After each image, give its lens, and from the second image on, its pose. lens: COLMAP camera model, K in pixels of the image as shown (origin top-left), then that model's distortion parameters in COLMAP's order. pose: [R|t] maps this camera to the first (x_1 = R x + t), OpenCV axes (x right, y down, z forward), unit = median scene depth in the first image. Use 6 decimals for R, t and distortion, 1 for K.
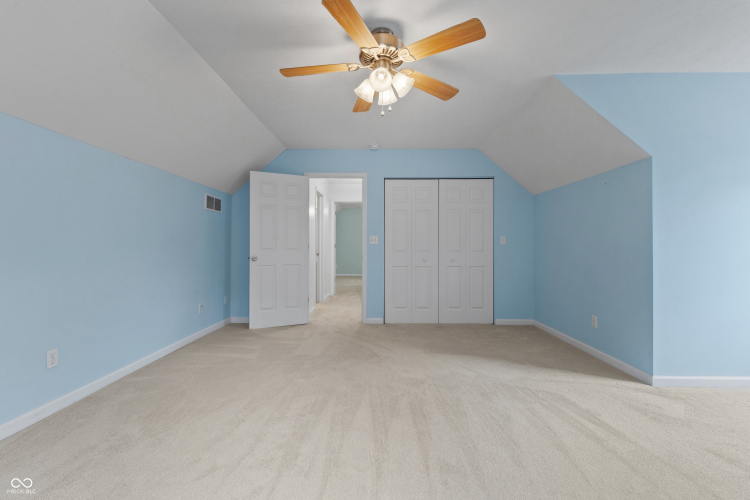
lens RADIAL K [[323.3, 0, 374.2], [0, 323.3, 247.1], [0, 0, 1]] dist [0.000336, -0.000047]
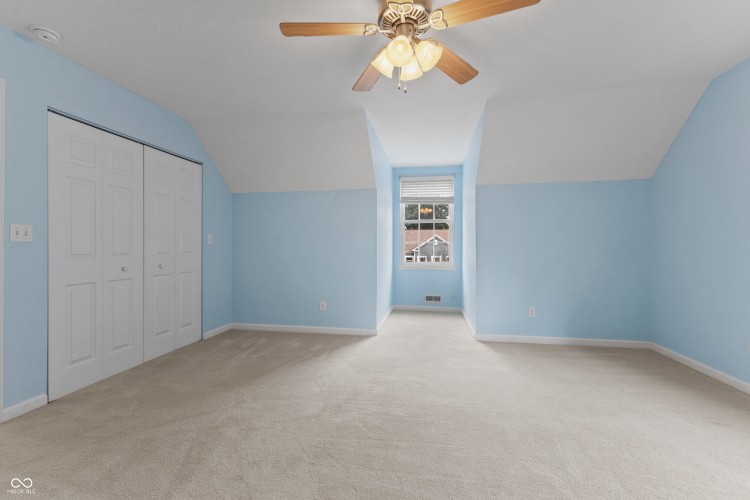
lens RADIAL K [[323.3, 0, 374.2], [0, 323.3, 247.1], [0, 0, 1]] dist [0.000336, -0.000047]
pose [[0.149691, -0.003418, 0.988727, -0.386663], [-0.000600, 0.999994, 0.003548, -0.003444], [-0.988733, -0.001125, 0.149688, 0.440054]]
